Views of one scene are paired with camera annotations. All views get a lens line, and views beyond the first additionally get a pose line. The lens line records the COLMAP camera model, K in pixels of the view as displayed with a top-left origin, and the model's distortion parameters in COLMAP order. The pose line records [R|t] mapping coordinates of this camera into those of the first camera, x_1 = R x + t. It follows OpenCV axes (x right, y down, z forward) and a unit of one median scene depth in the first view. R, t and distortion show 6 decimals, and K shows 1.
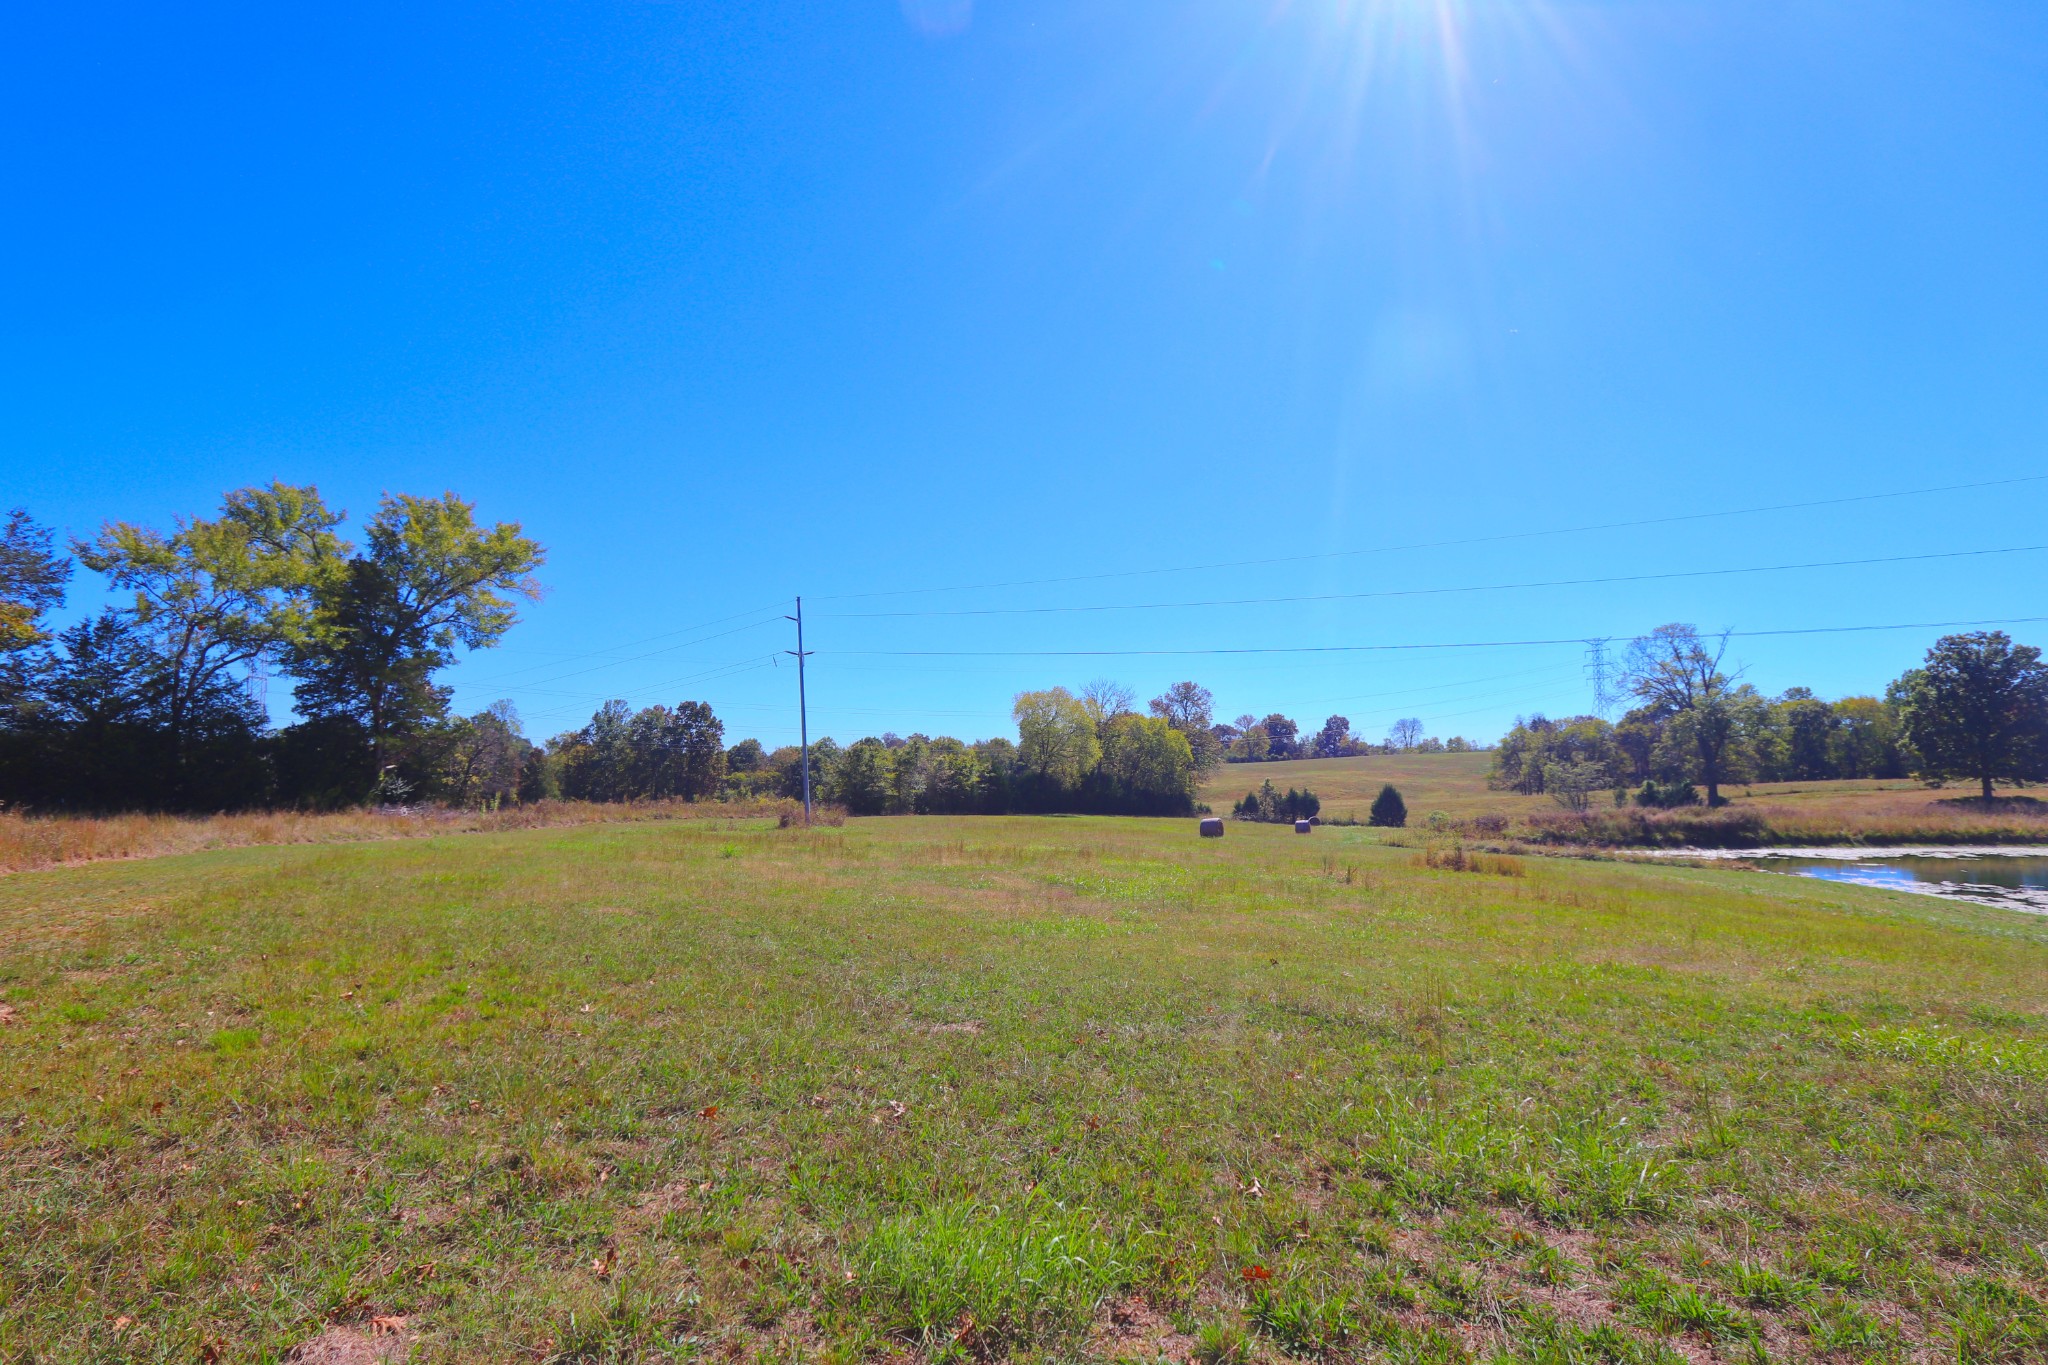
lens RADIAL K [[943.0, 0, 1027.5], [0, 943.0, 683.6], [0, 0, 1]] dist [-0.016212, 0.002694]
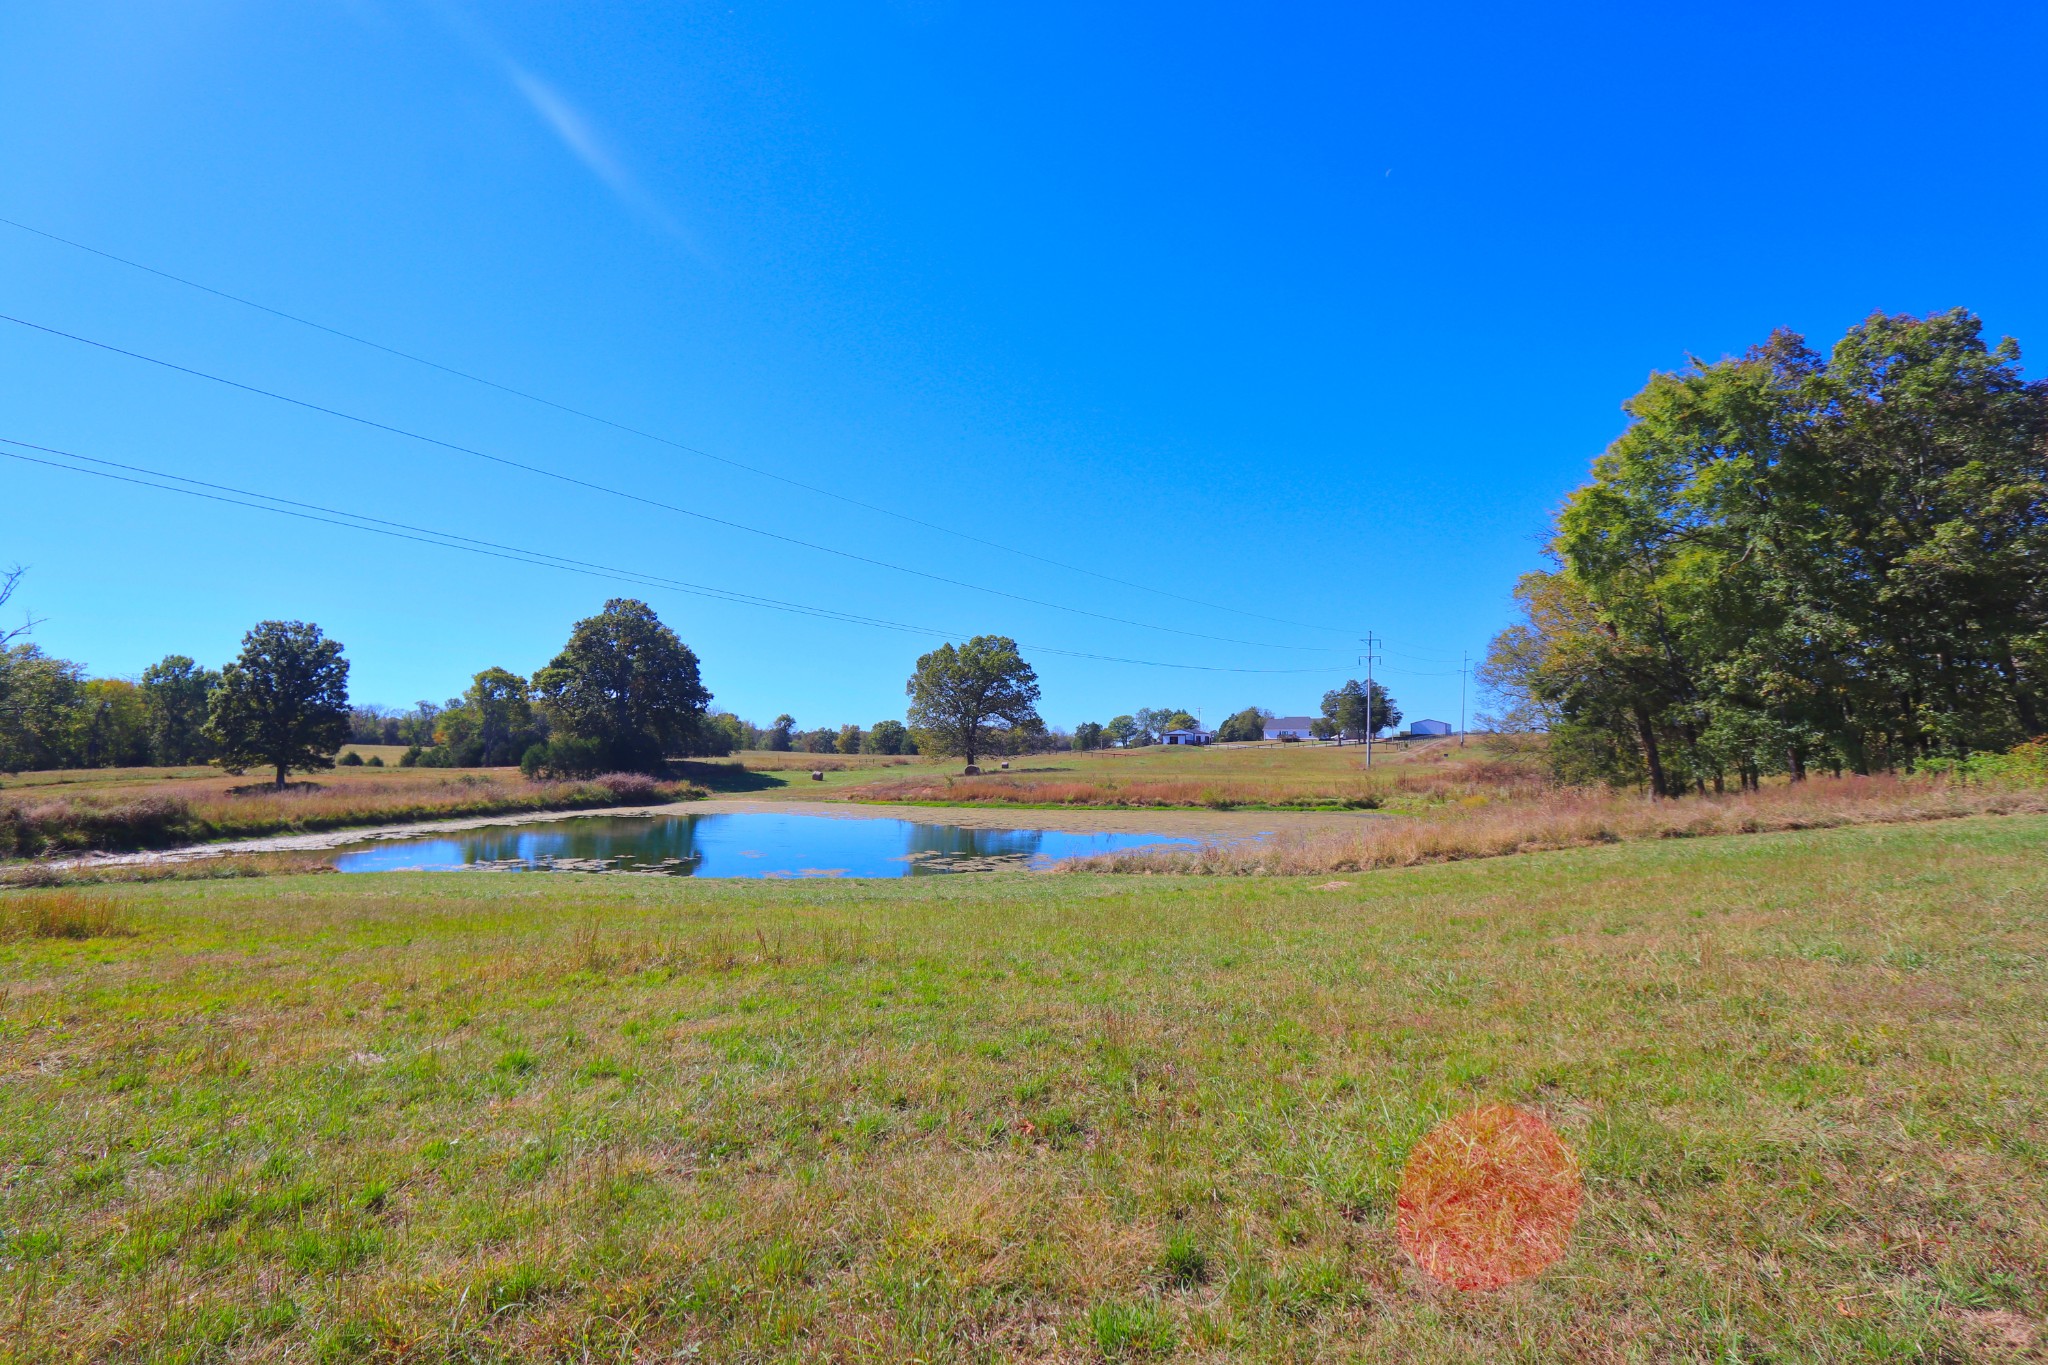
lens RADIAL K [[943.0, 0, 1016.5], [0, 943.0, 677.0], [0, 0, 1]] dist [-0.016212, 0.002694]
pose [[0.023819, 0.092173, 0.995458, 0.025391], [-0.089521, 0.991937, -0.089705, 0.026176], [-0.995700, -0.086978, 0.031878, 0.173537]]
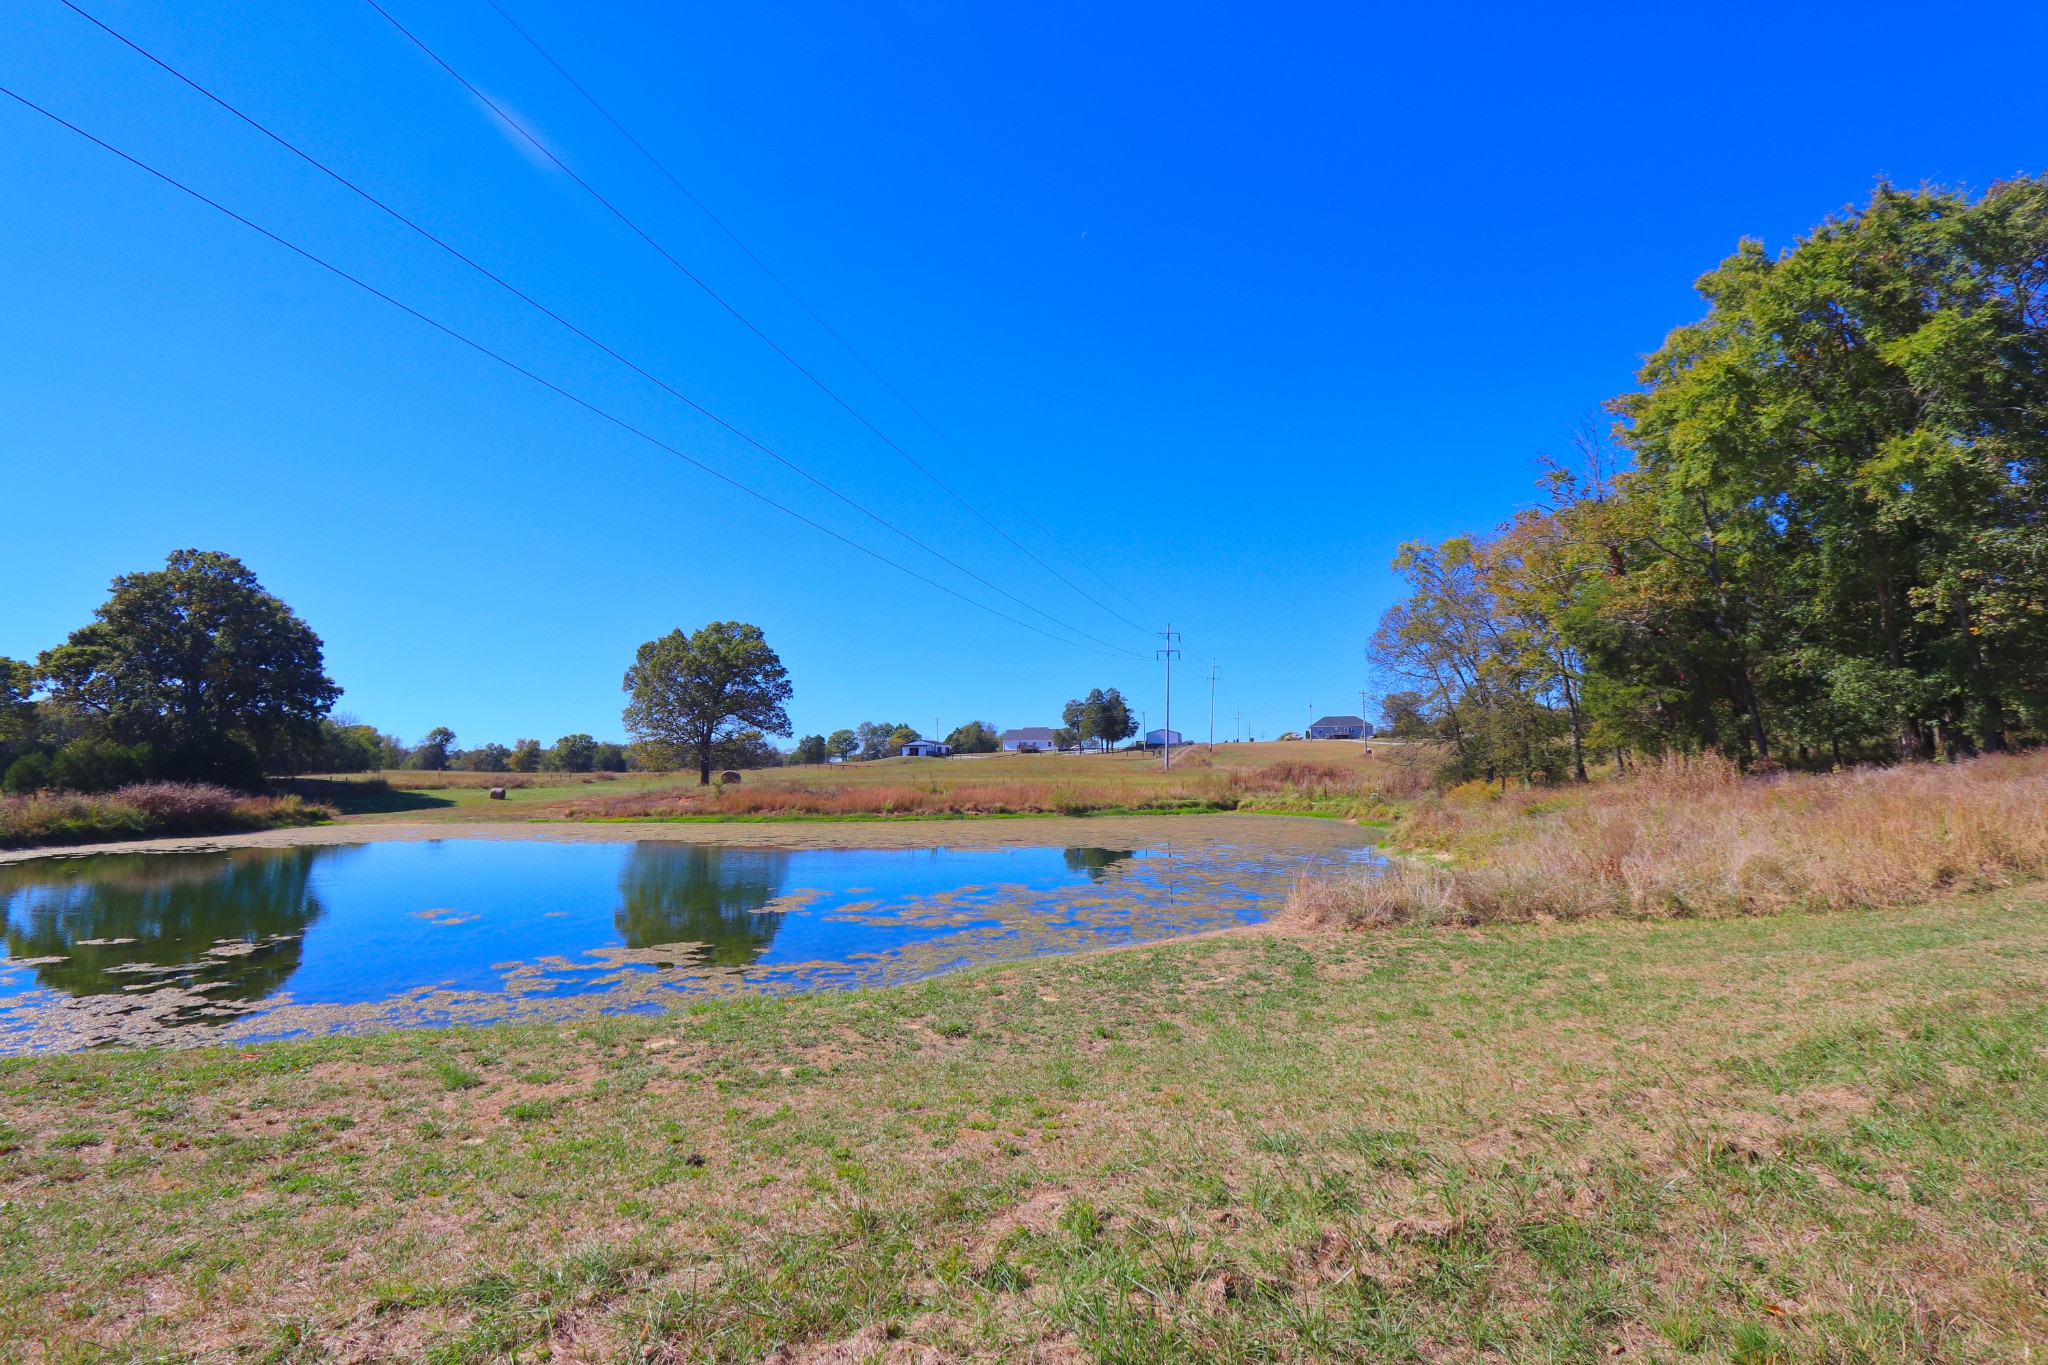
lens RADIAL K [[943.0, 0, 1025.0], [0, 943.0, 677.1], [0, 0, 1]] dist [-0.016212, 0.002694]
pose [[-0.290668, 0.109545, 0.950532, 0.202358], [-0.067164, 0.988638, -0.134475, 0.044048], [-0.954464, -0.102930, -0.280008, 0.234893]]
